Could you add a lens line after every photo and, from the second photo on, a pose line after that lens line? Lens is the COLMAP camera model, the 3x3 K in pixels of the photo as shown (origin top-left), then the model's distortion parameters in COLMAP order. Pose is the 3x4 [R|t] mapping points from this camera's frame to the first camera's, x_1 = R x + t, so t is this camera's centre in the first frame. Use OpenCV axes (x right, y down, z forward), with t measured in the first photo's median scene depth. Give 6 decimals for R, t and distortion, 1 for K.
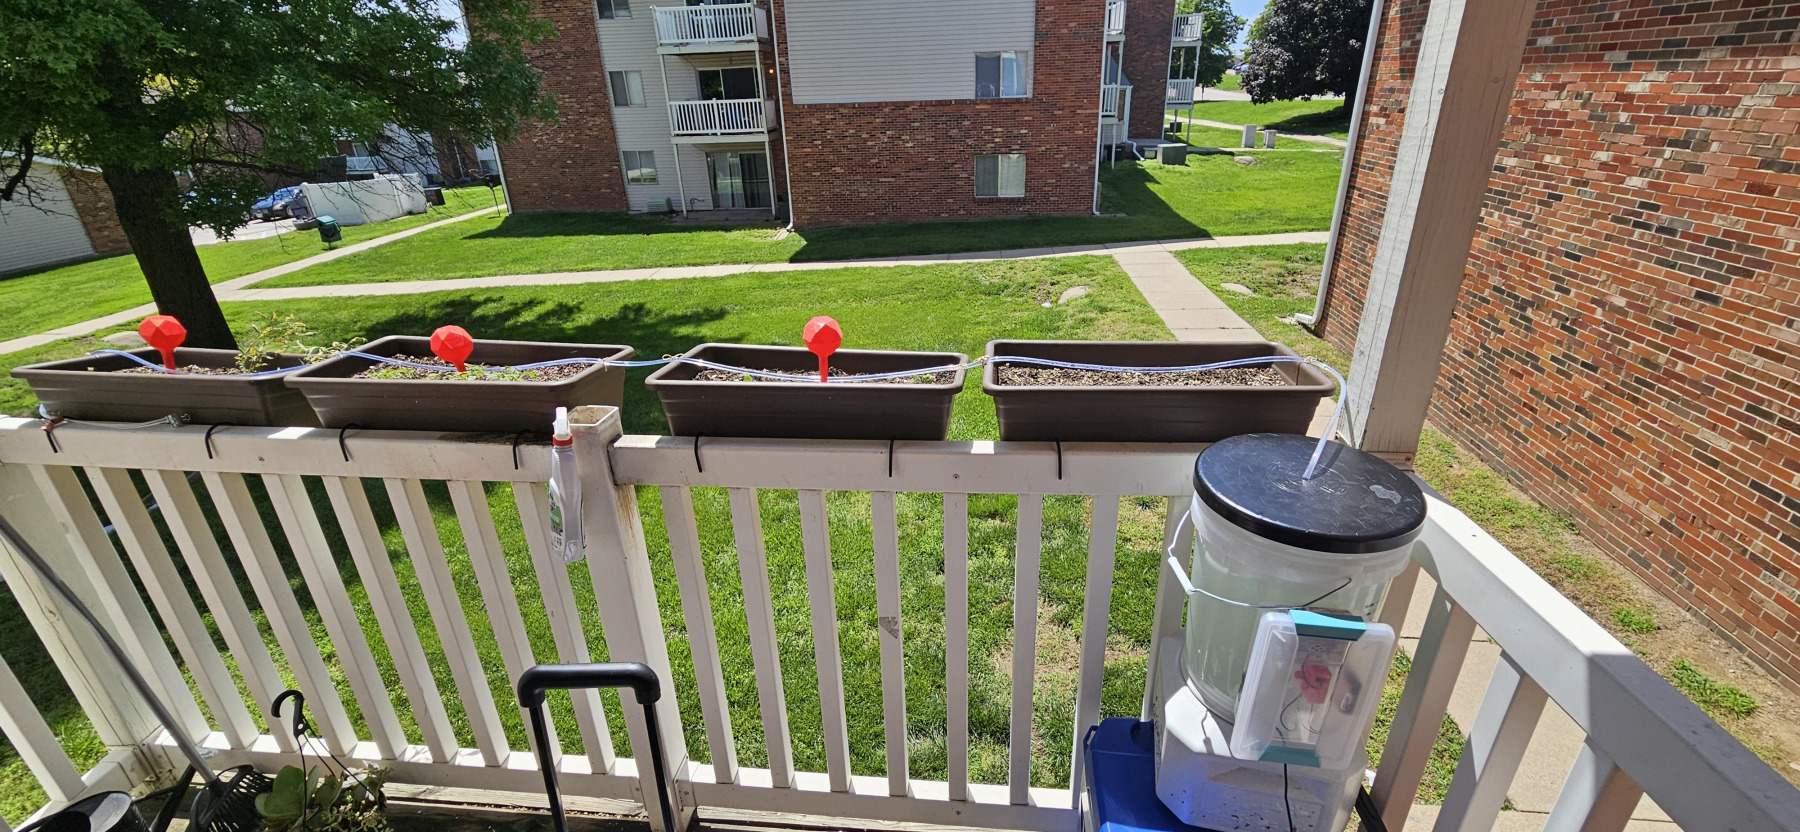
lens RADIAL K [[751.1, 0, 906.6], [0, 751.1, 411.8], [0, 0, 1]] dist [-0.003106, 0.001212]
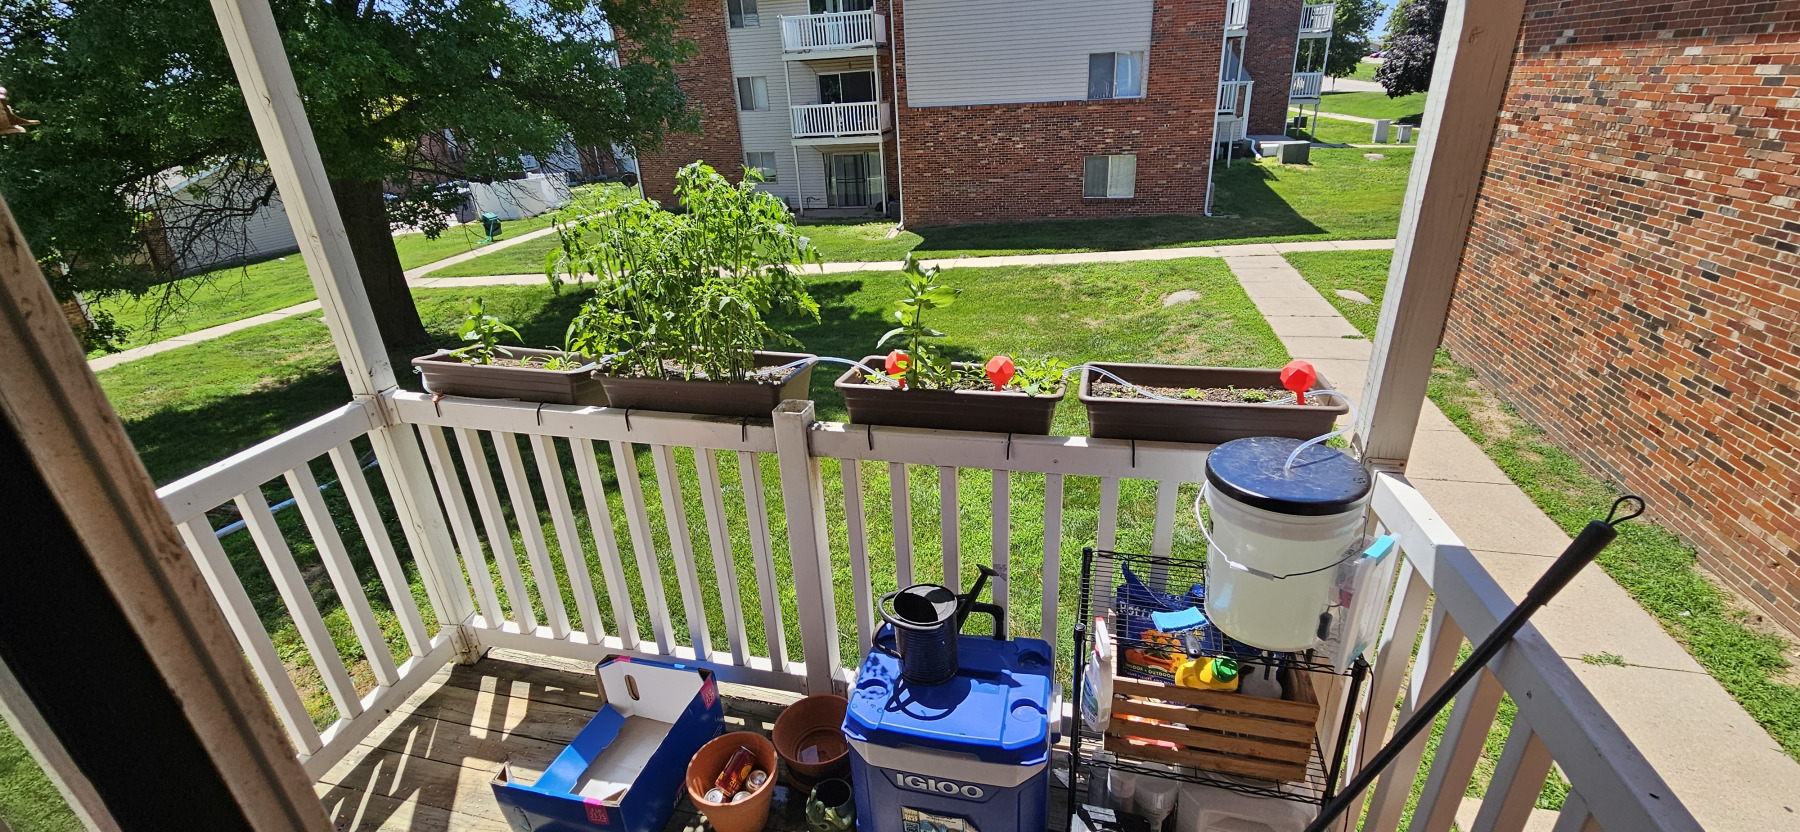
lens RADIAL K [[751.1, 0, 906.2], [0, 751.1, 410.0], [0, 0, 1]] dist [-0.003106, 0.001212]
pose [[0.990796, 0.040427, -0.129187, -0.006983], [-0.039626, 0.999176, 0.008771, -0.002168], [0.129435, -0.003572, 0.991581, -0.087185]]
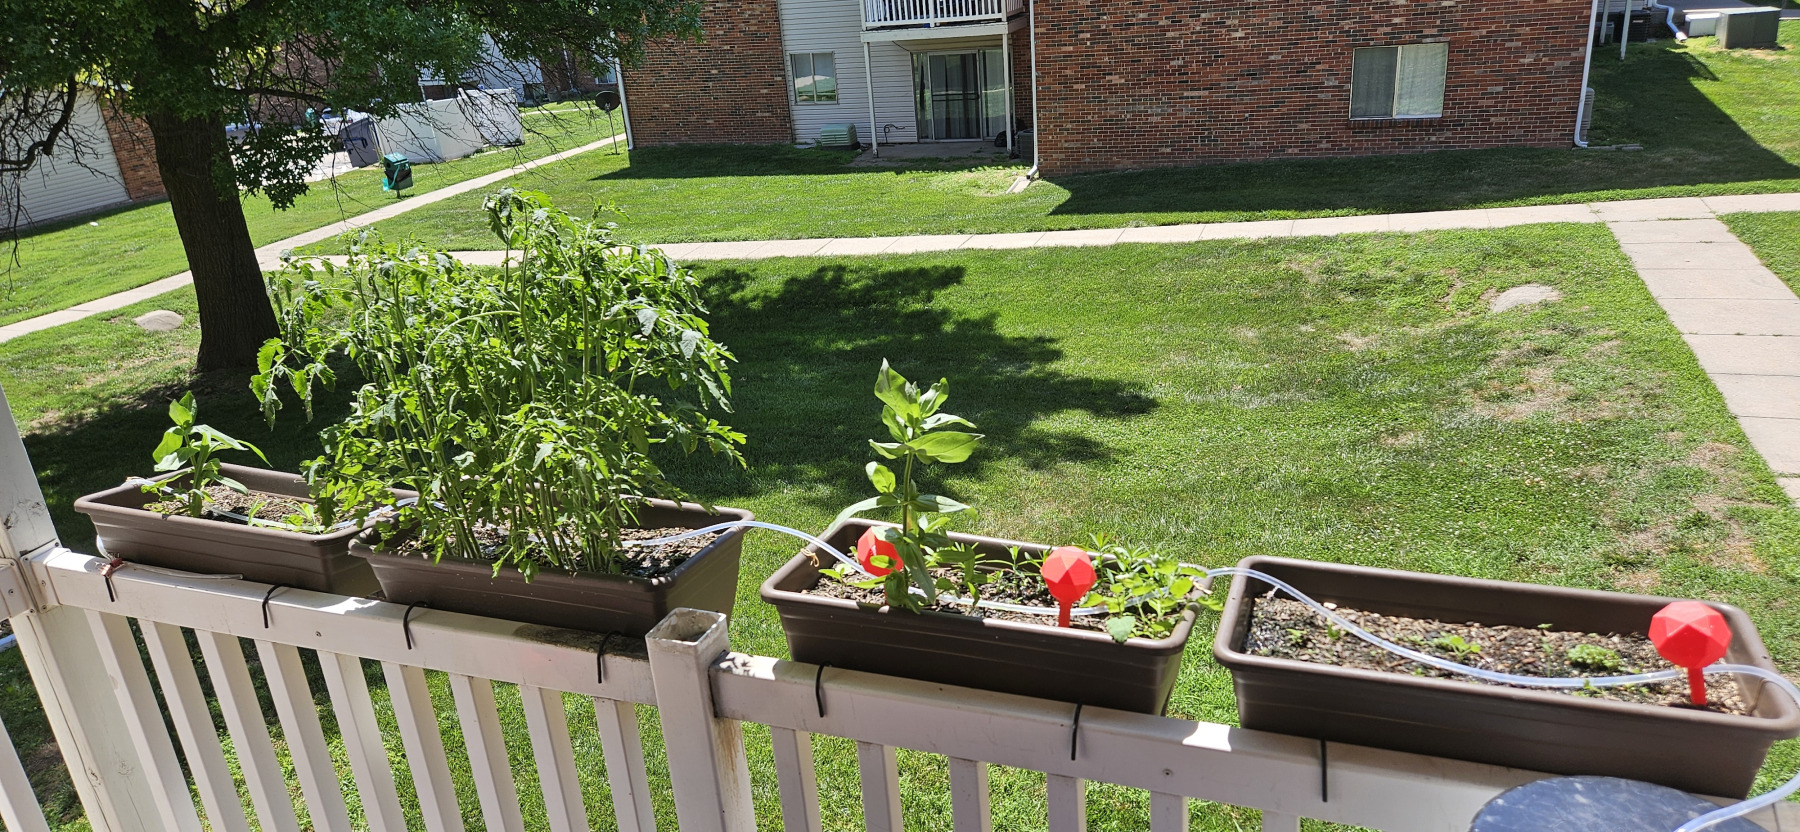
lens RADIAL K [[1212.5, 0, 897.6], [0, 1212.5, 427.2], [0, 0, 1]] dist [0.066859, -0.051550]
pose [[0.965479, 0.055191, -0.254566, 0.020798], [-0.059342, 0.998200, -0.008653, -0.045942], [0.253630, 0.023461, 0.967017, -0.036451]]
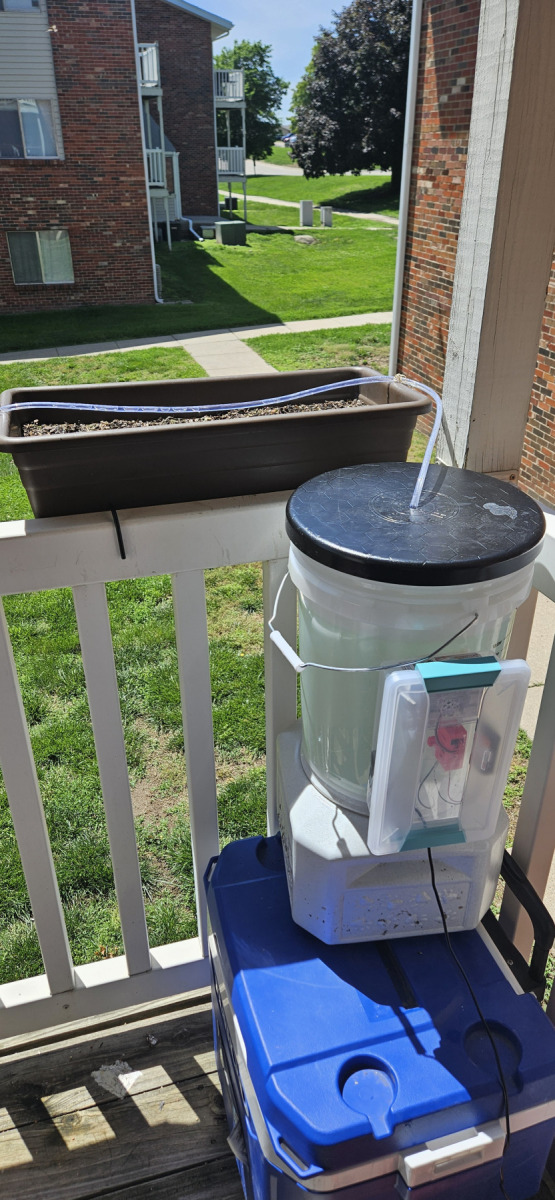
lens RADIAL K [[808.3, 0, 278.3], [0, 808.3, 612.6], [0, 0, 1]] dist [0.066859, -0.051550]
pose [[0.930900, -0.157689, 0.329485, 0.015719], [0.125152, 0.985111, 0.117873, 0.014439], [-0.343166, -0.068493, 0.936774, 0.039280]]
